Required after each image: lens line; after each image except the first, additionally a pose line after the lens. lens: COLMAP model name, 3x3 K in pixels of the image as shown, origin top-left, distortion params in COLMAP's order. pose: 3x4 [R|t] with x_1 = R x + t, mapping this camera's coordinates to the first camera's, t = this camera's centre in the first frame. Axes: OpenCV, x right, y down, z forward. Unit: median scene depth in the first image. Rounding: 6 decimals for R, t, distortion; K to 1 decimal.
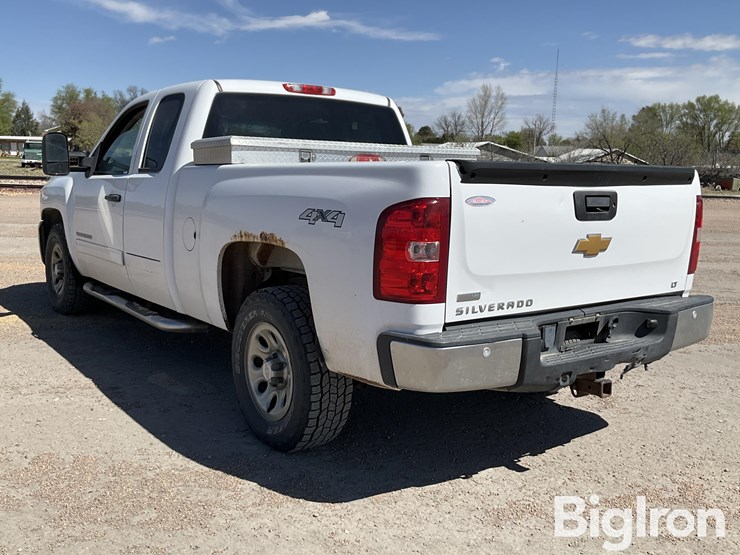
lens RADIAL K [[749.3, 0, 357.9], [0, 749.3, 281.1], [0, 0, 1]] dist [0.019505, 0.000000]
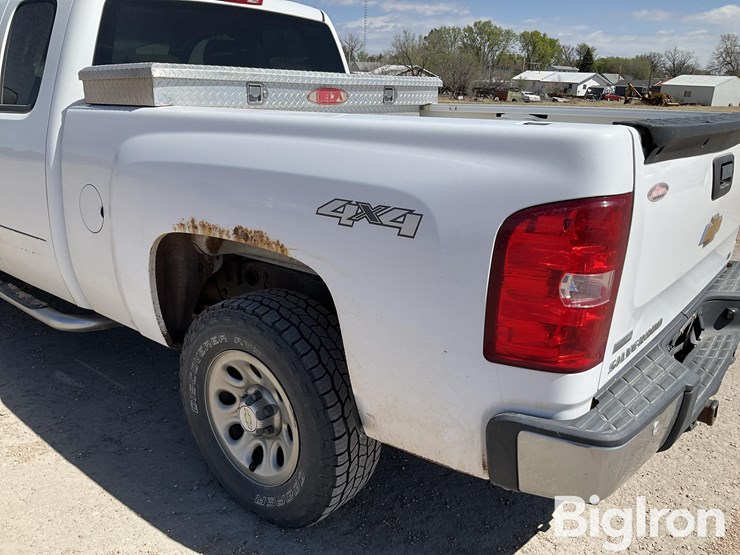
lens RADIAL K [[616.9, 0, 369.2], [0, 616.9, 281.9], [0, 0, 1]] dist [0.033065, -0.054934]
pose [[0.964859, -0.076505, 0.251383, -0.142858], [0.034057, 0.985018, 0.169057, -0.095298], [-0.260550, -0.154555, 0.953009, 0.428044]]
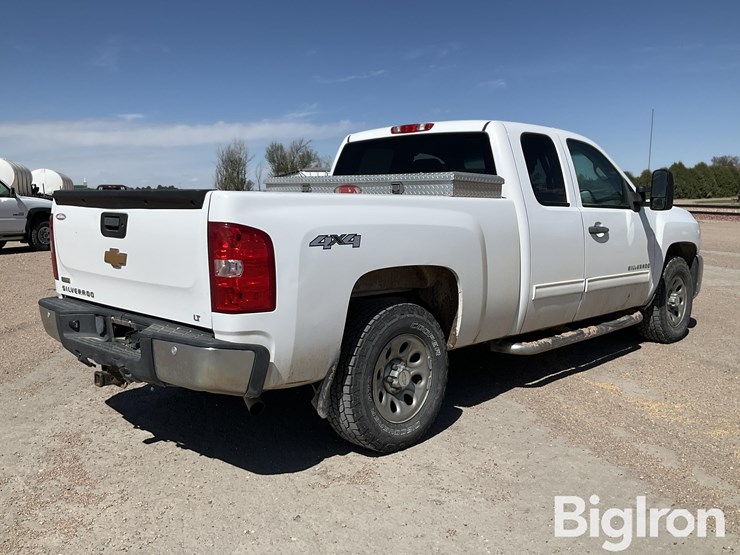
lens RADIAL K [[698.1, 0, 376.6], [0, 698.1, 278.5], [0, 0, 1]] dist [0.019437, 0.000000]
pose [[0.182699, 0.095712, -0.978499, 1.263910], [-0.146898, 0.986736, 0.069090, -0.131041], [0.972133, 0.131117, 0.194335, 1.022590]]
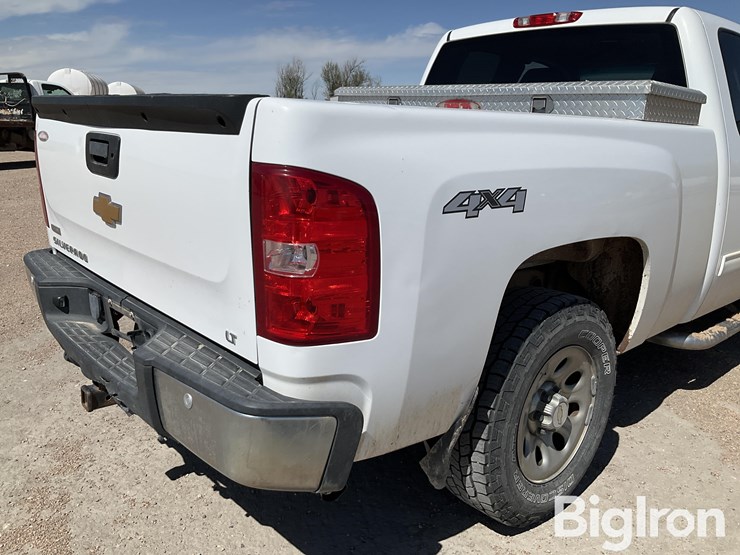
lens RADIAL K [[616.9, 0, 368.1], [0, 616.9, 277.9], [0, 0, 1]] dist [0.033065, -0.054934]
pose [[0.103037, 0.237864, -0.965818, 0.801914], [-0.176319, 0.959977, 0.217615, -0.136569], [0.978925, 0.147869, 0.140853, 1.007393]]
